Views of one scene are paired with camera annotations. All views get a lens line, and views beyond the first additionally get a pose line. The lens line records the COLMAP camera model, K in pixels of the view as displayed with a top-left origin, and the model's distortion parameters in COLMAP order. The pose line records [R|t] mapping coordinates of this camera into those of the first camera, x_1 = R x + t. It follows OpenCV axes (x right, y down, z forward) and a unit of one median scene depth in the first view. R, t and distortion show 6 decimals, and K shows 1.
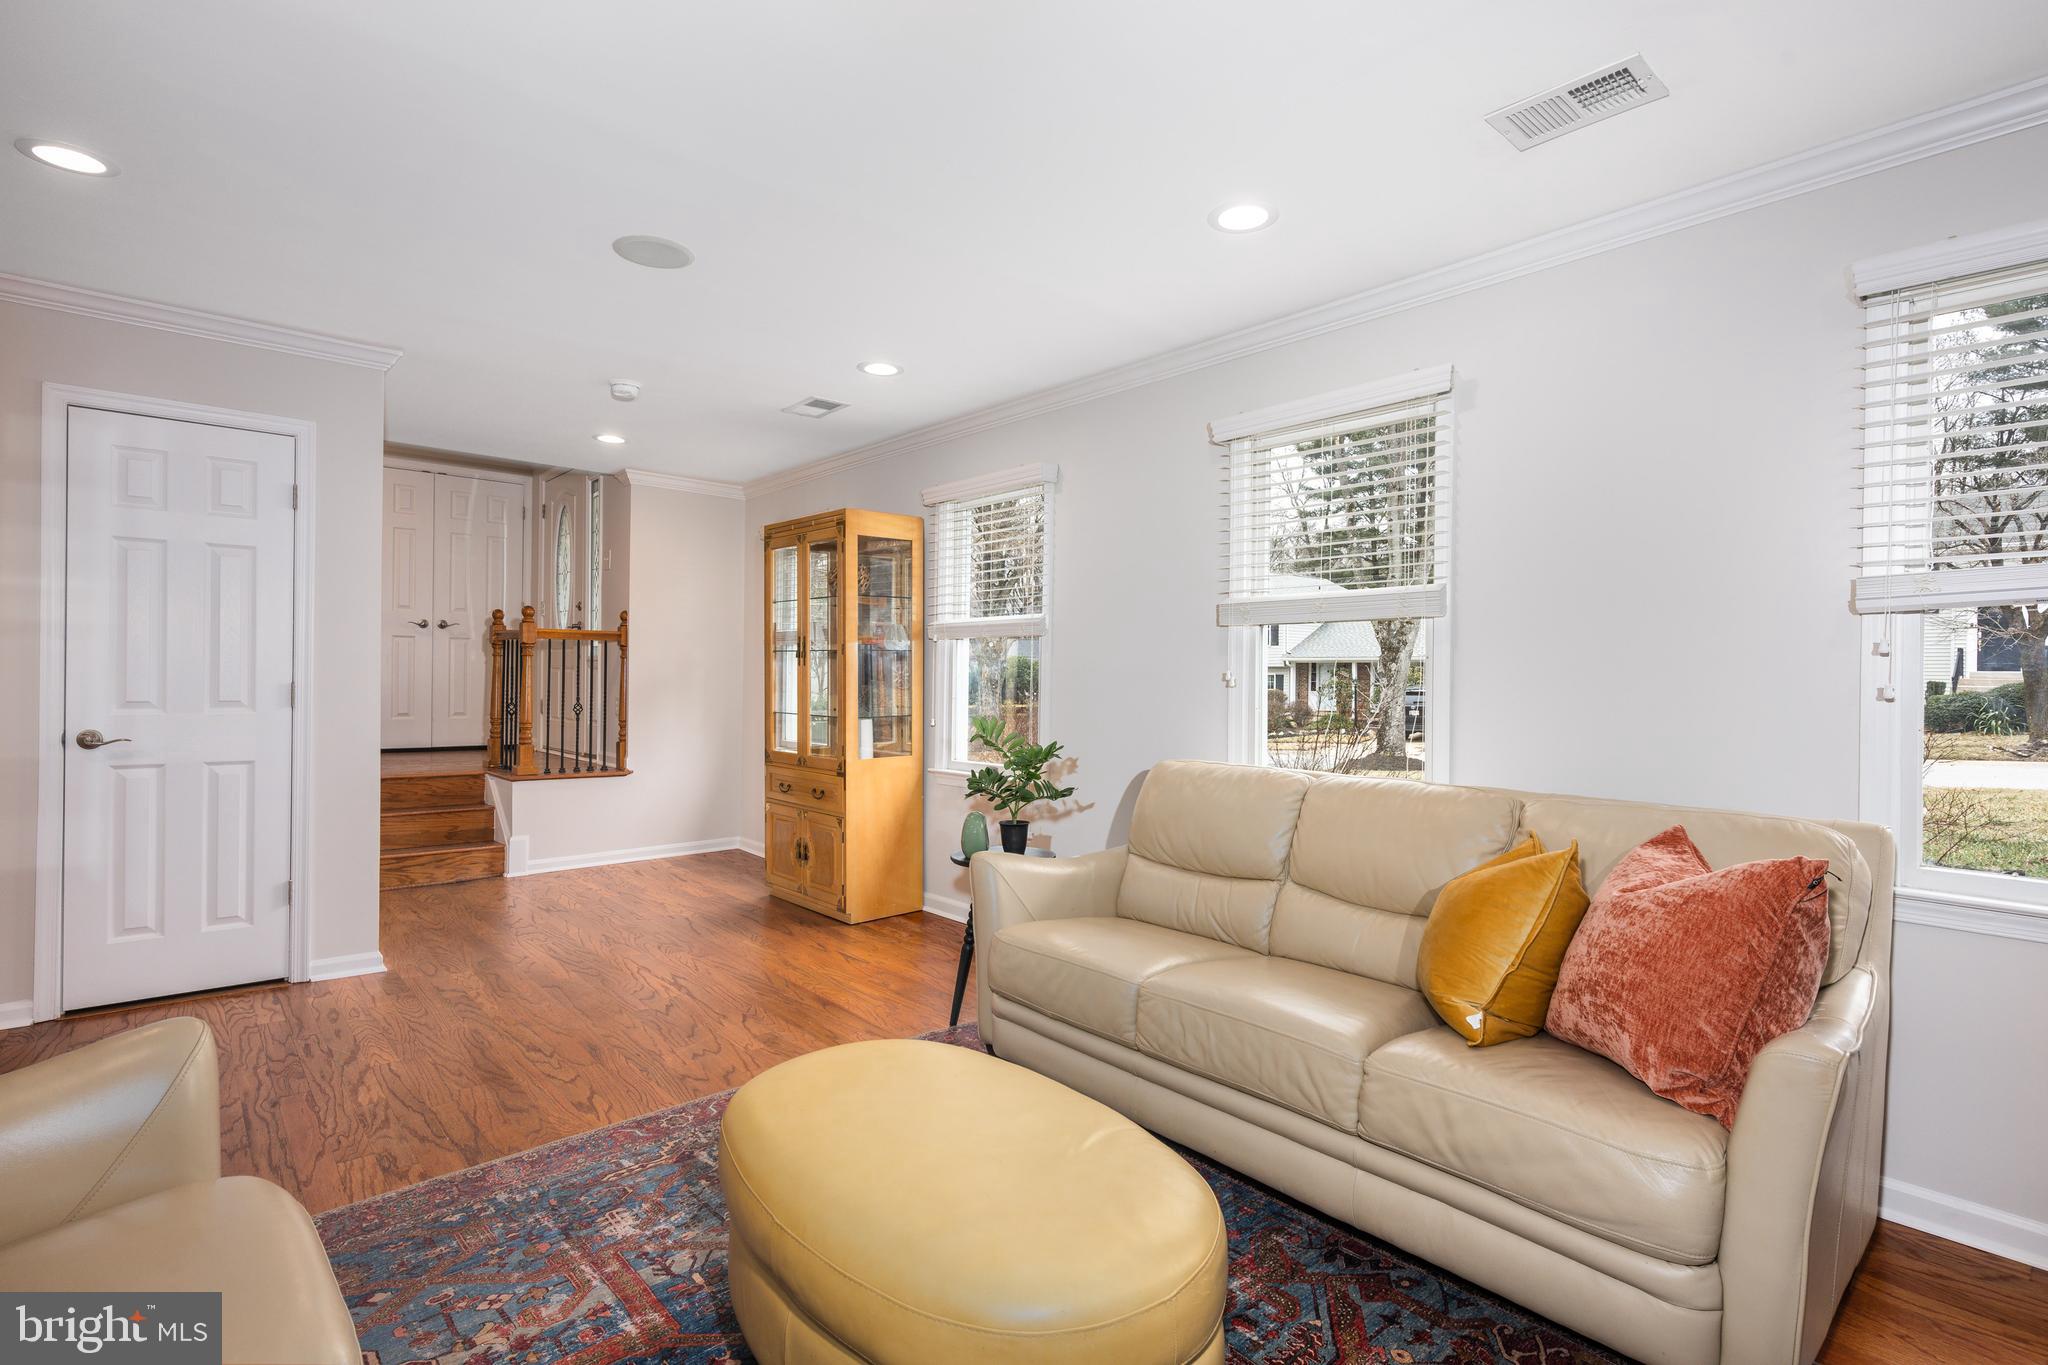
lens RADIAL K [[997.5, 0, 1022.6], [0, 997.5, 665.9], [0, 0, 1]] dist [0.000409, 0.001145]
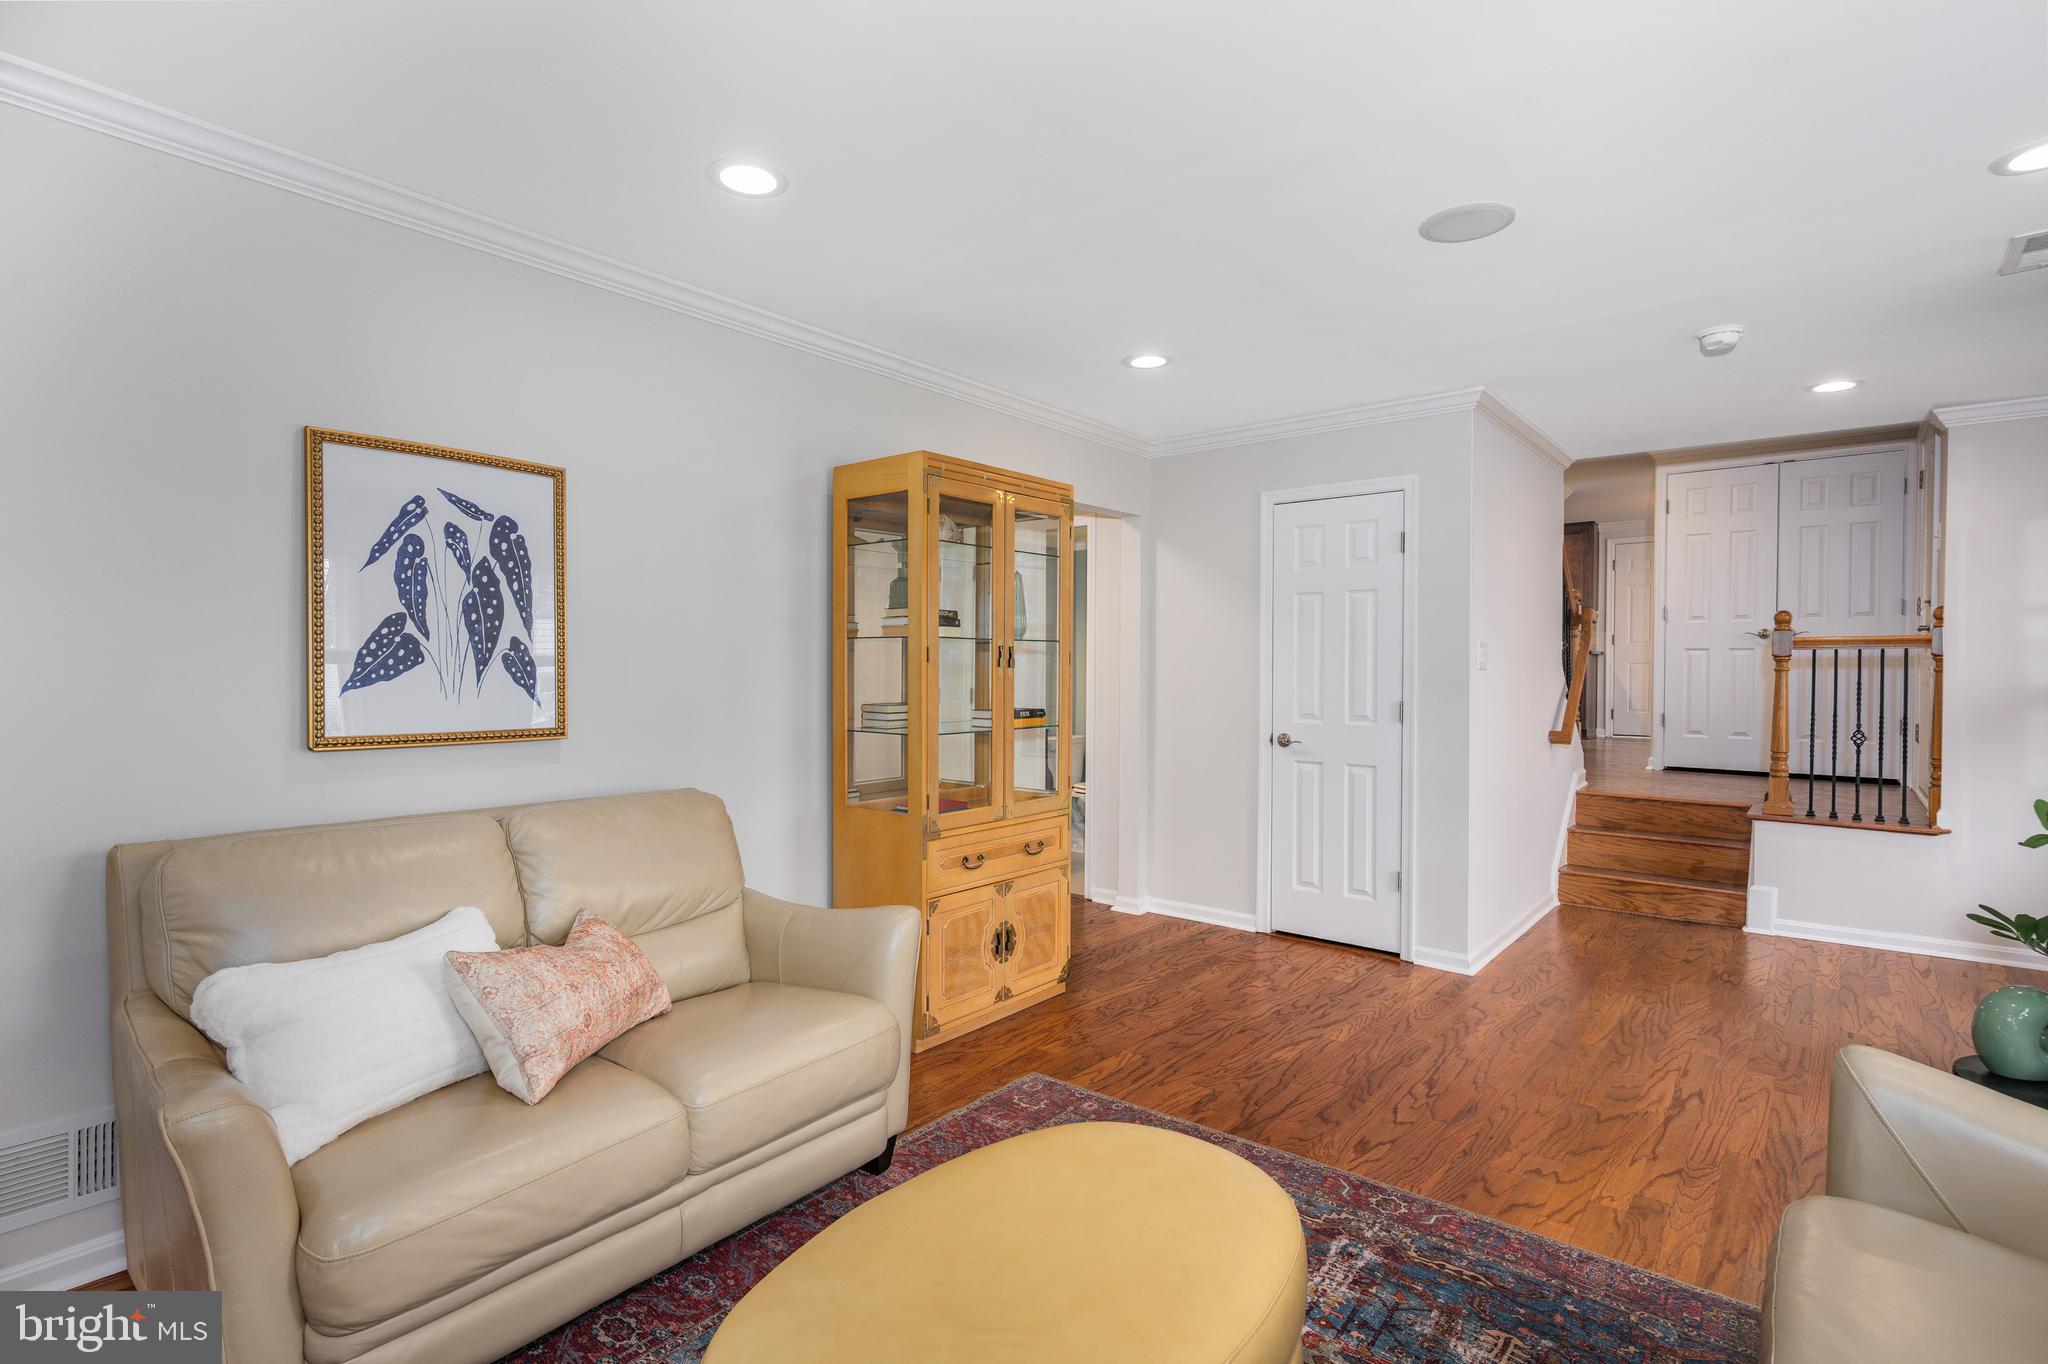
lens RADIAL K [[997.5, 0, 1022.6], [0, 997.5, 665.4], [0, 0, 1]] dist [0.000409, 0.001145]
pose [[0.140956, -0.013779, -0.989920, 0.367635], [0.008409, 0.999884, -0.012721, -0.014595], [0.989980, -0.006532, 0.141056, 0.404746]]
